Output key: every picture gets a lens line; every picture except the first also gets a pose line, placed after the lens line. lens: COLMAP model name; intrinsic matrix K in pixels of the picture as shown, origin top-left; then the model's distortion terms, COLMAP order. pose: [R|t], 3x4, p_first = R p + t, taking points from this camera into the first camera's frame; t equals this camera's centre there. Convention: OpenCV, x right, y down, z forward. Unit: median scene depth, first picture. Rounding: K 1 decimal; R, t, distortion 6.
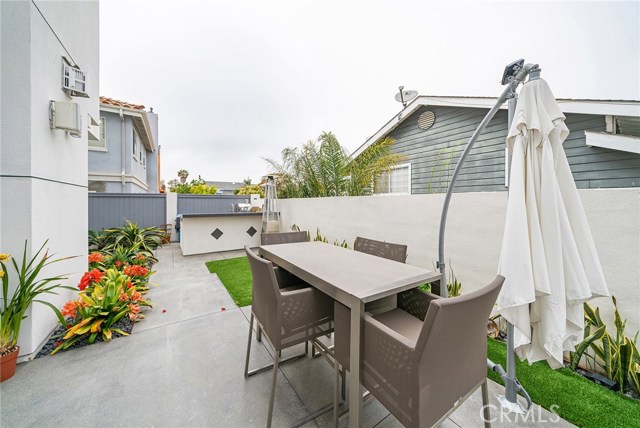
lens RADIAL K [[236.2, 0, 318.4], [0, 236.2, 203.4], [0, 0, 1]] dist [-0.000619, -0.000087]
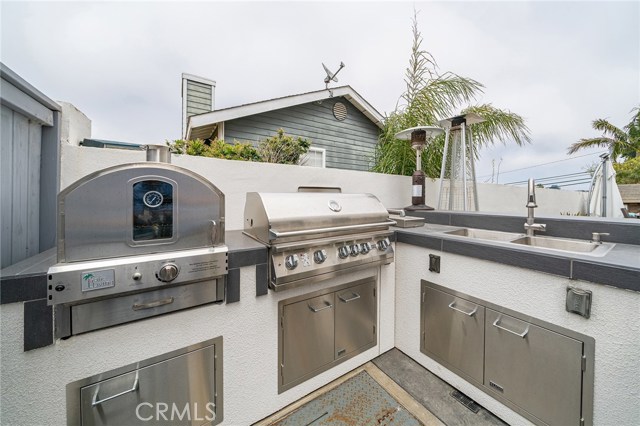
lens RADIAL K [[224.3, 0, 319.9], [0, 224.3, 199.8], [0, 0, 1]] dist [0.000757, -0.000025]
pose [[-0.001425, -0.011141, 0.999937, -0.493044], [0.001954, 0.999936, 0.011144, 0.017332], [-0.999997, 0.001970, -0.001404, 1.040914]]
